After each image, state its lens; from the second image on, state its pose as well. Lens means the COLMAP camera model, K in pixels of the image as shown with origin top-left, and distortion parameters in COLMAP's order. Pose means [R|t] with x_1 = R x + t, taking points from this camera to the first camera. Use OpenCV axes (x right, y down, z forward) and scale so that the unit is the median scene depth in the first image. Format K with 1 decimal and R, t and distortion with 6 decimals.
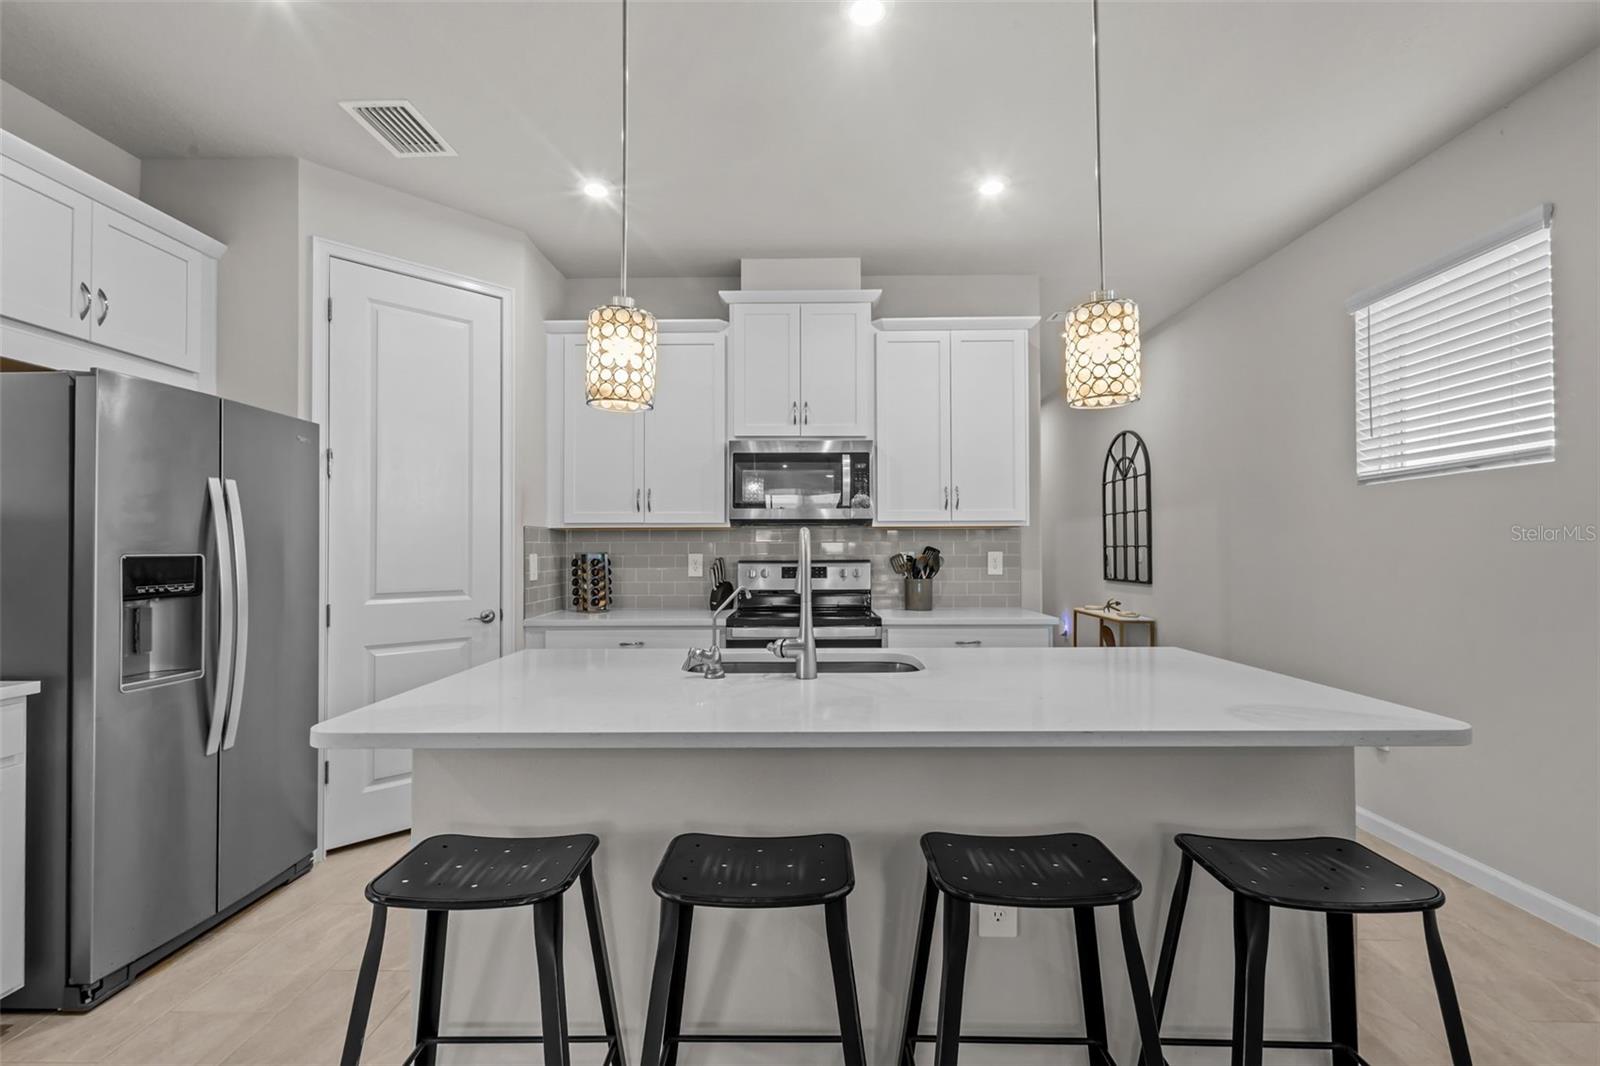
lens RADIAL K [[727.5, 0, 799.8], [0, 727.5, 528.3], [0, 0, 1]] dist [-0.000798, 0.000892]
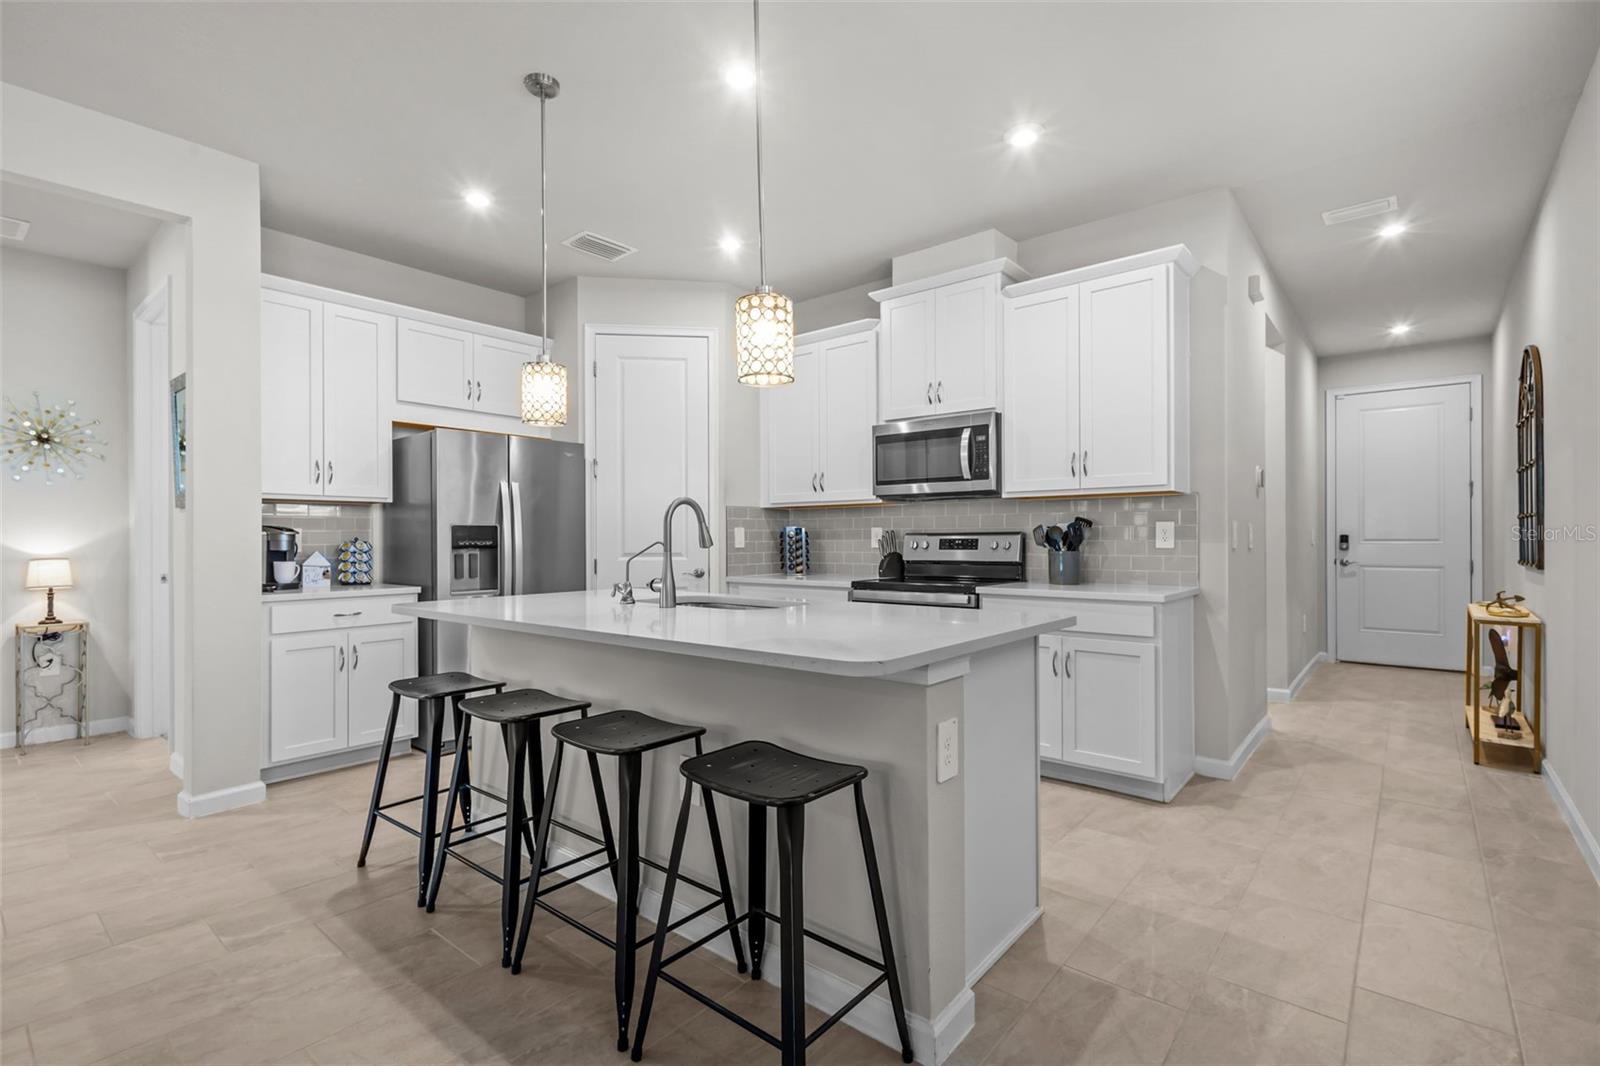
lens RADIAL K [[727.5, 0, 807.1], [0, 727.5, 541.3], [0, 0, 1]] dist [-0.000798, 0.000892]
pose [[0.779502, 0.000700, -0.626399, 0.520595], [0.020654, 0.999427, 0.026818, 0.025497], [0.626059, -0.033842, 0.779041, 0.051336]]
